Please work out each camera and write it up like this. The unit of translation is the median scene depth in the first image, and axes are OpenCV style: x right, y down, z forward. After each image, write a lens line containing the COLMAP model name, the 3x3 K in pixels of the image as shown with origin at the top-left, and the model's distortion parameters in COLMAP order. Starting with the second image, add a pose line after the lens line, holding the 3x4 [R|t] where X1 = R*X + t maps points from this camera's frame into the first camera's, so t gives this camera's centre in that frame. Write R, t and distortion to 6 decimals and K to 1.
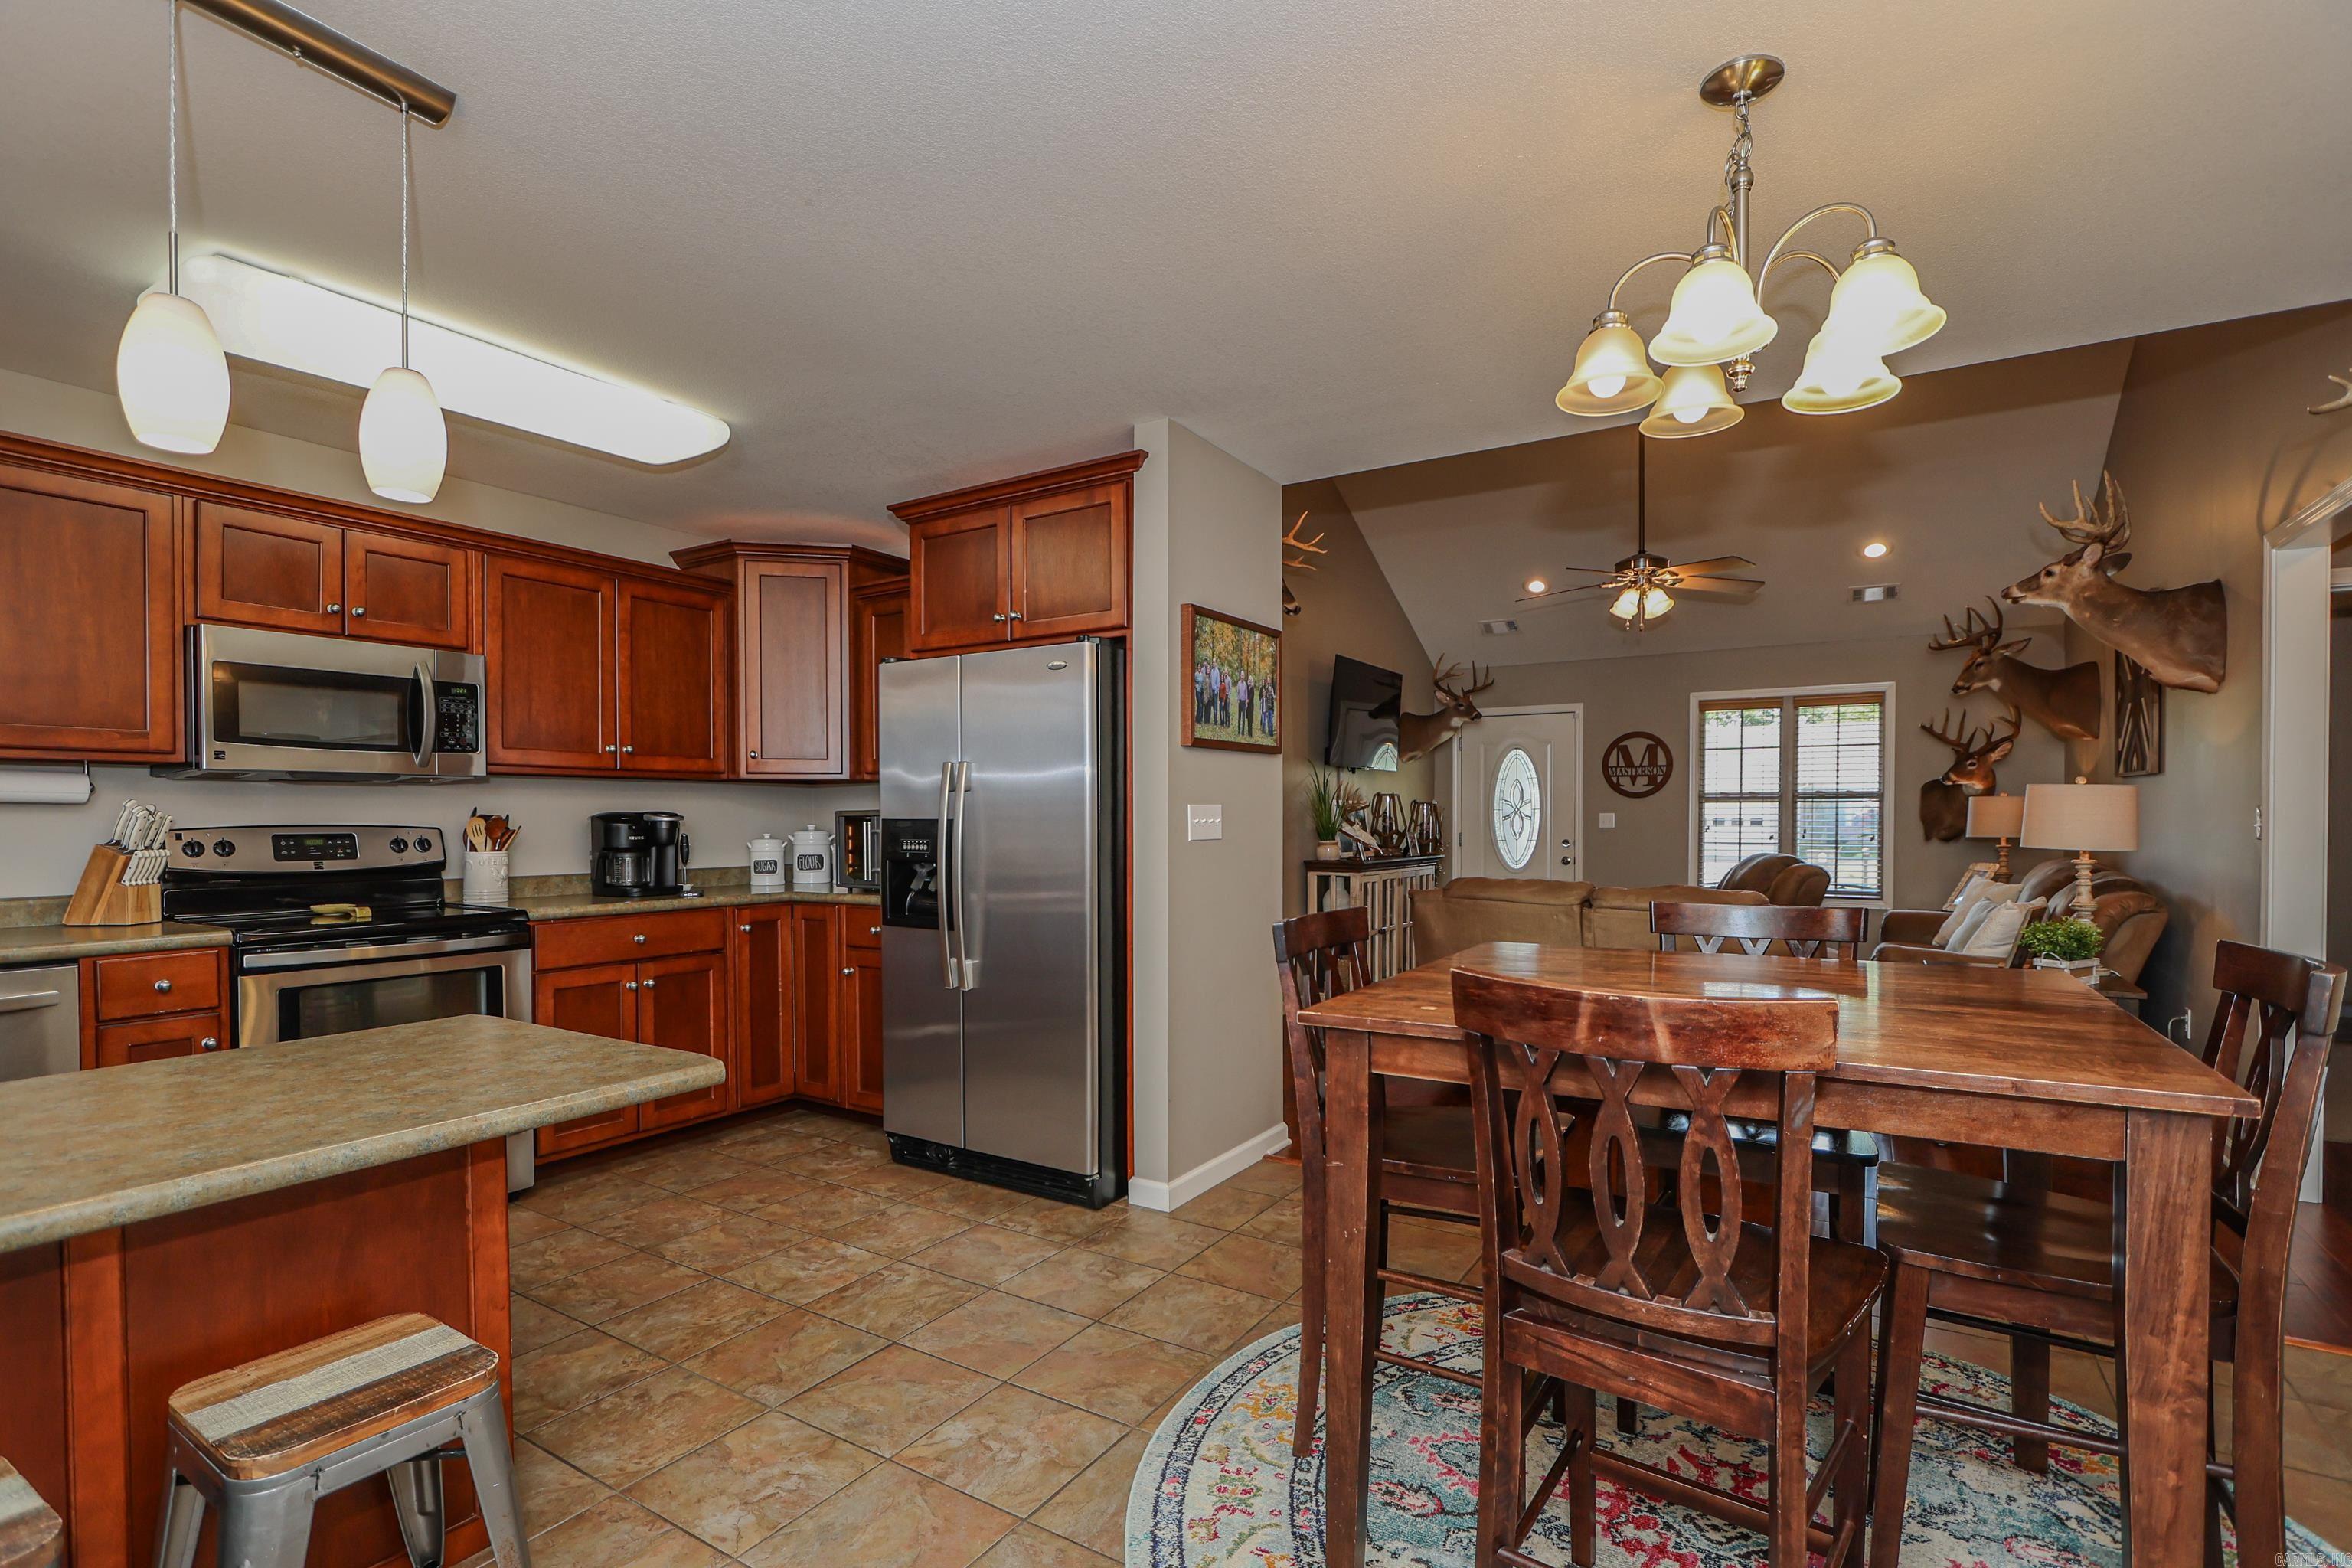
lens RADIAL K [[1093.3, 0, 1126.6], [0, 1093.3, 851.0], [0, 0, 1]] dist [-0.019647, 0.003374]
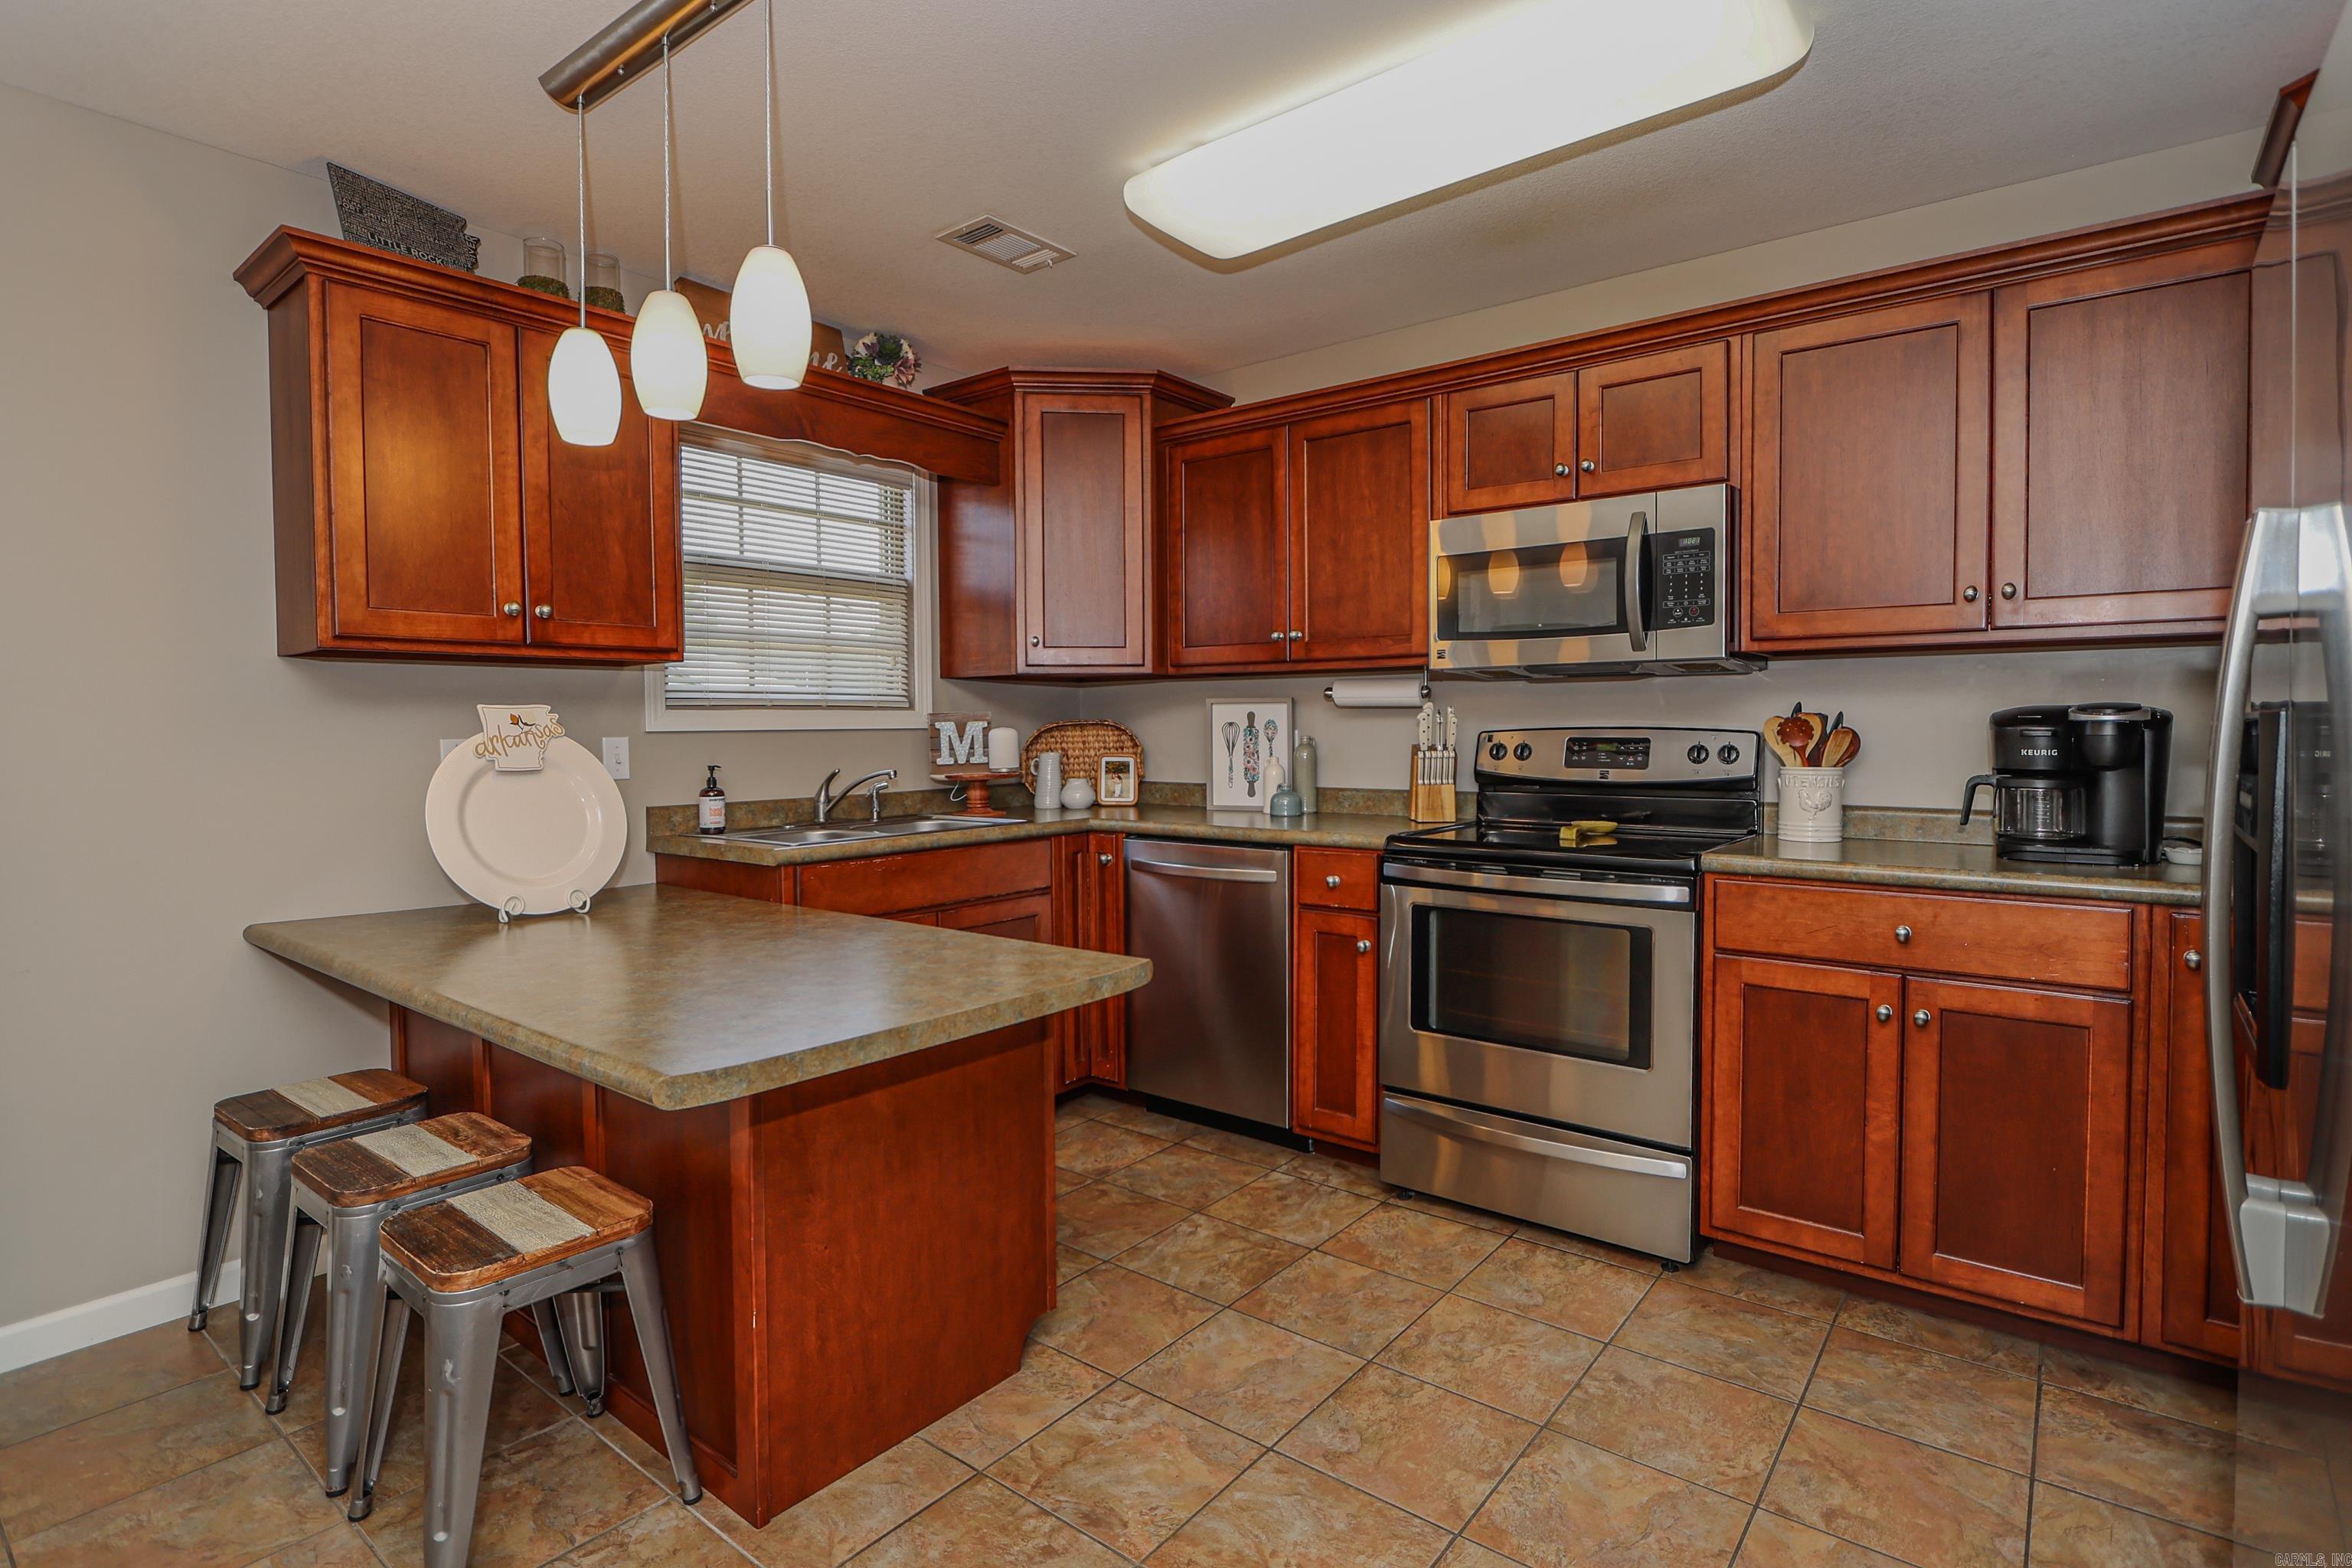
lens RADIAL K [[1131.8, 0, 1163.8], [0, 1131.8, 760.6], [0, 0, 1]] dist [-0.013656, 0.000637]
pose [[-0.082046, 0.028947, -0.996208, 0.174606], [-0.029310, 0.999076, 0.031444, -0.016464], [0.996198, 0.031778, -0.081121, 0.773219]]
